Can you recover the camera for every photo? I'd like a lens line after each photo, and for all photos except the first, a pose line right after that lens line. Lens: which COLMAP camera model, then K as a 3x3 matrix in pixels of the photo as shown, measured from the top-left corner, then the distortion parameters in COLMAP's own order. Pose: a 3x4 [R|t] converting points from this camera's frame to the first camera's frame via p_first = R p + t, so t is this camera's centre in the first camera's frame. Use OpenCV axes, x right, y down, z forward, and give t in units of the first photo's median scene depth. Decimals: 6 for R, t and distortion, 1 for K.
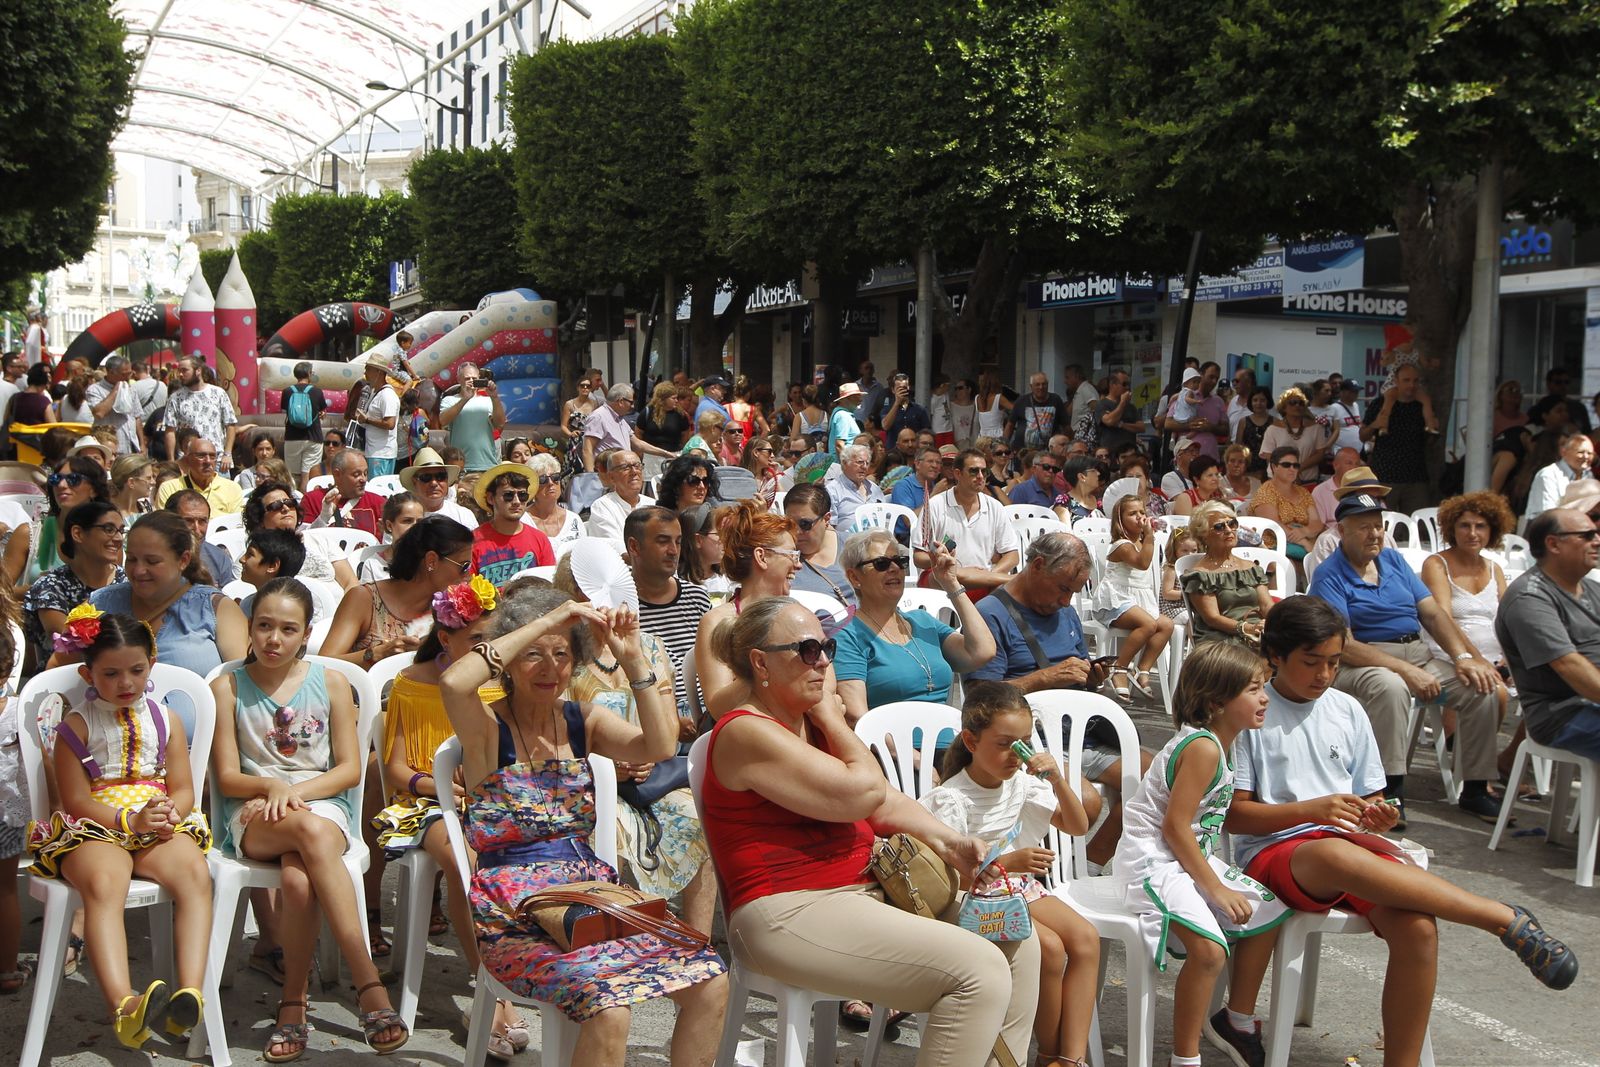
lens RADIAL K [[1686.1, 0, 800.0], [0, 1686.1, 533.5], [0, 0, 1]] dist [-0.015538, 0.071237]
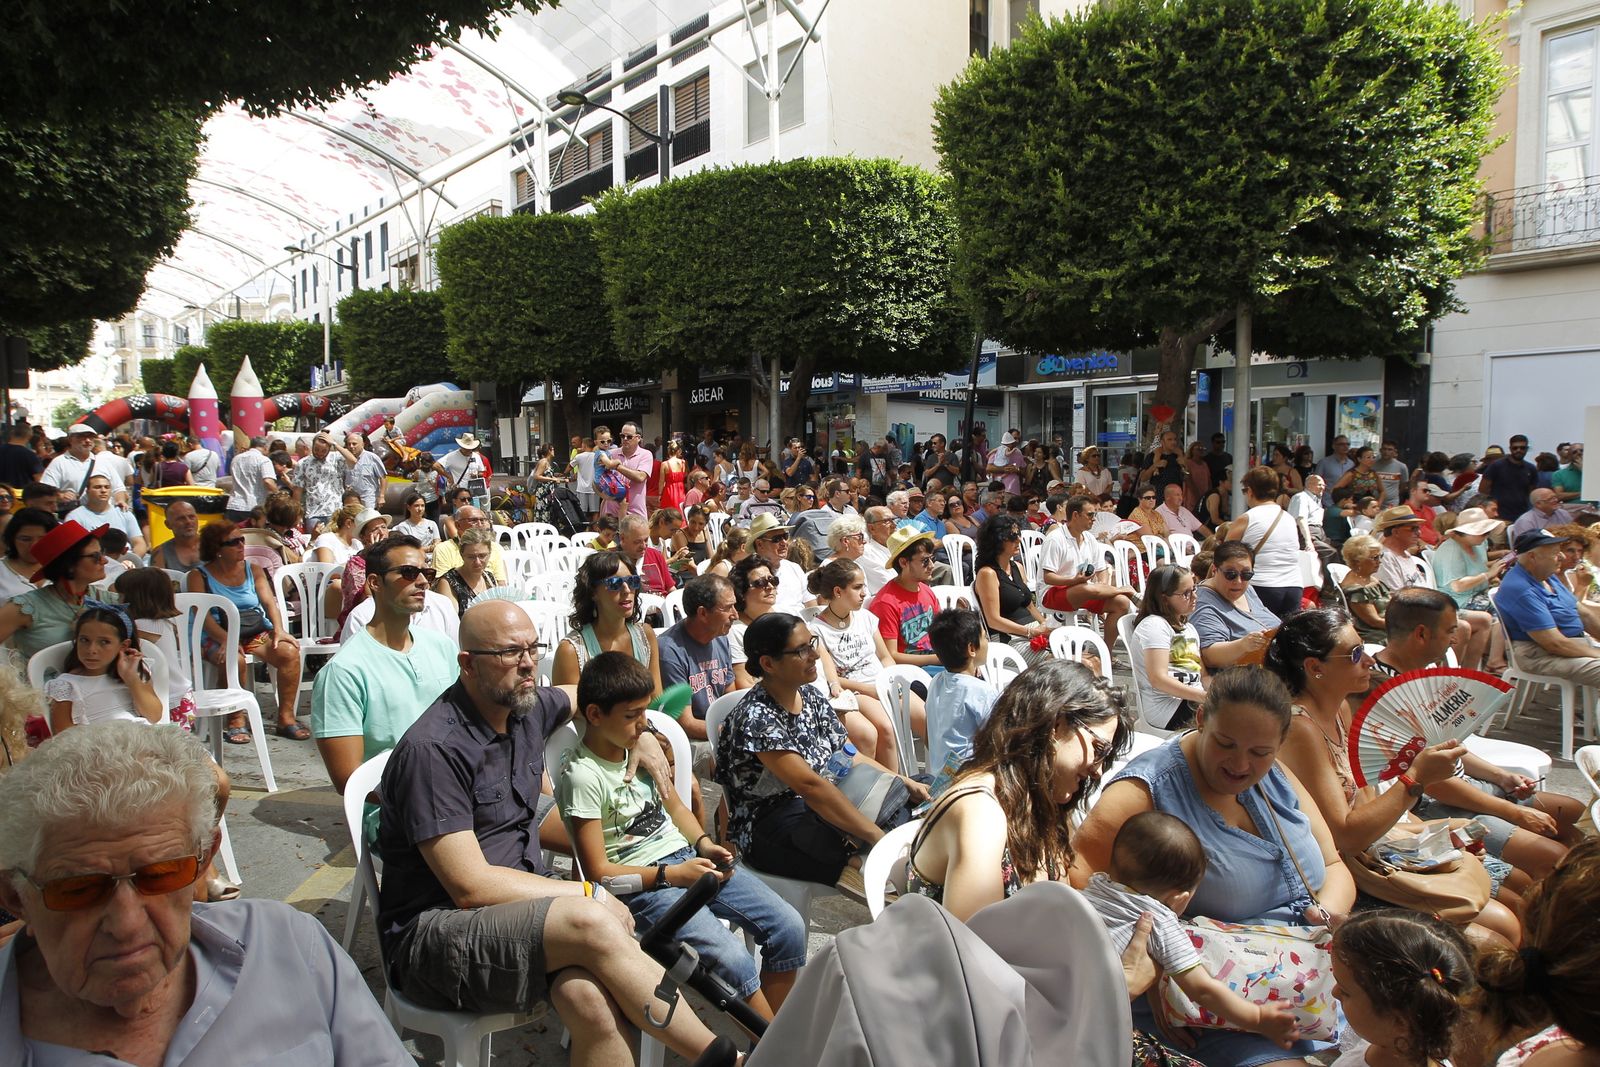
lens RADIAL K [[944.1, 0, 800.0], [0, 944.1, 533.5], [0, 0, 1]] dist [-0.086585, 0.053804]
pose [[0.951127, -0.040238, 0.306167, -0.188663], [0.037042, 0.999182, 0.016244, -0.022013], [-0.306570, -0.004109, 0.951839, 0.188478]]
